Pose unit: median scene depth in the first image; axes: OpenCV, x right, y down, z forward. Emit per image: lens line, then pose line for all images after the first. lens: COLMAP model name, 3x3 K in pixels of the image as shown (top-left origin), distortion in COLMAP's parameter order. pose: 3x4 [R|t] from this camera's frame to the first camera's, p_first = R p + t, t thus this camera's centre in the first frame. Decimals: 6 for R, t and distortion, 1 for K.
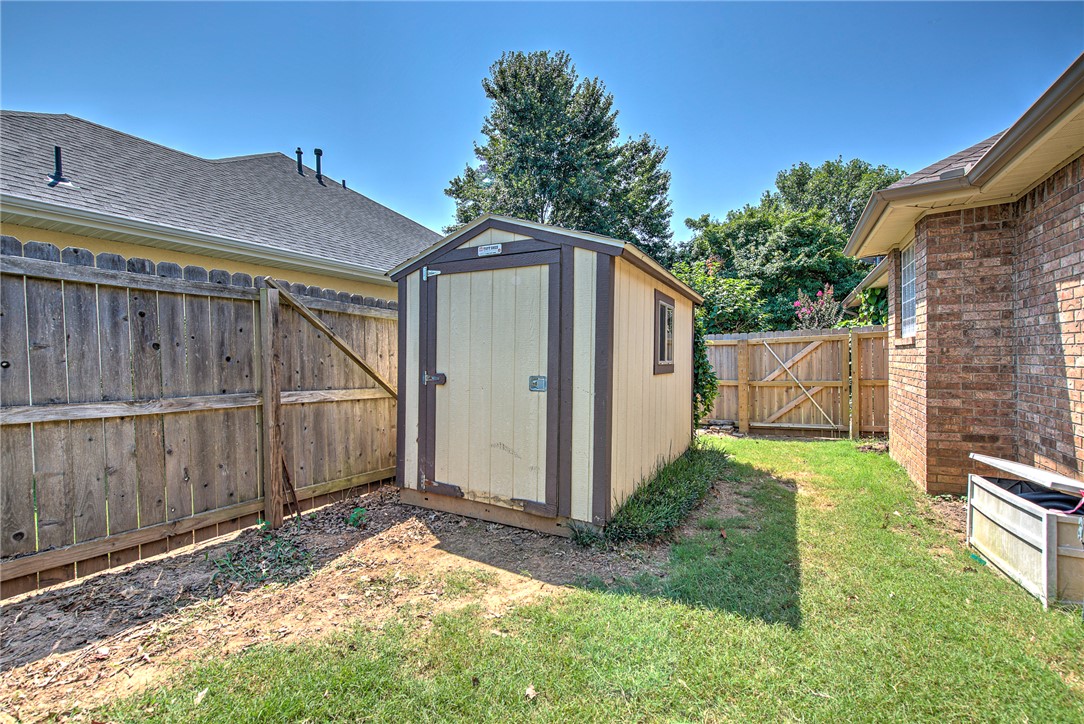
lens RADIAL K [[432.2, 0, 546.2], [0, 432.2, 371.8], [0, 0, 1]] dist [-0.007653, -0.000065]
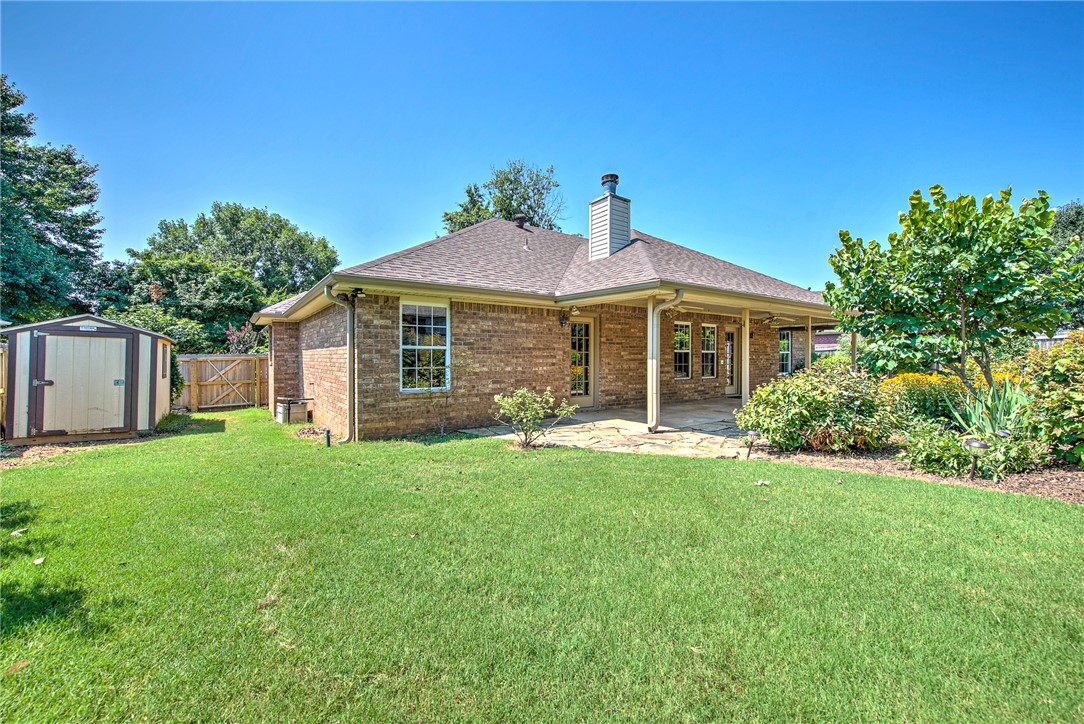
lens RADIAL K [[432.2, 0, 547.2], [0, 432.2, 364.2], [0, 0, 1]] dist [-0.007653, -0.000065]
pose [[0.404323, 0.003326, 0.914610, -0.326378], [0.021150, 0.999692, -0.012985, 0.001286], [-0.914372, 0.024594, 0.404128, -0.591946]]
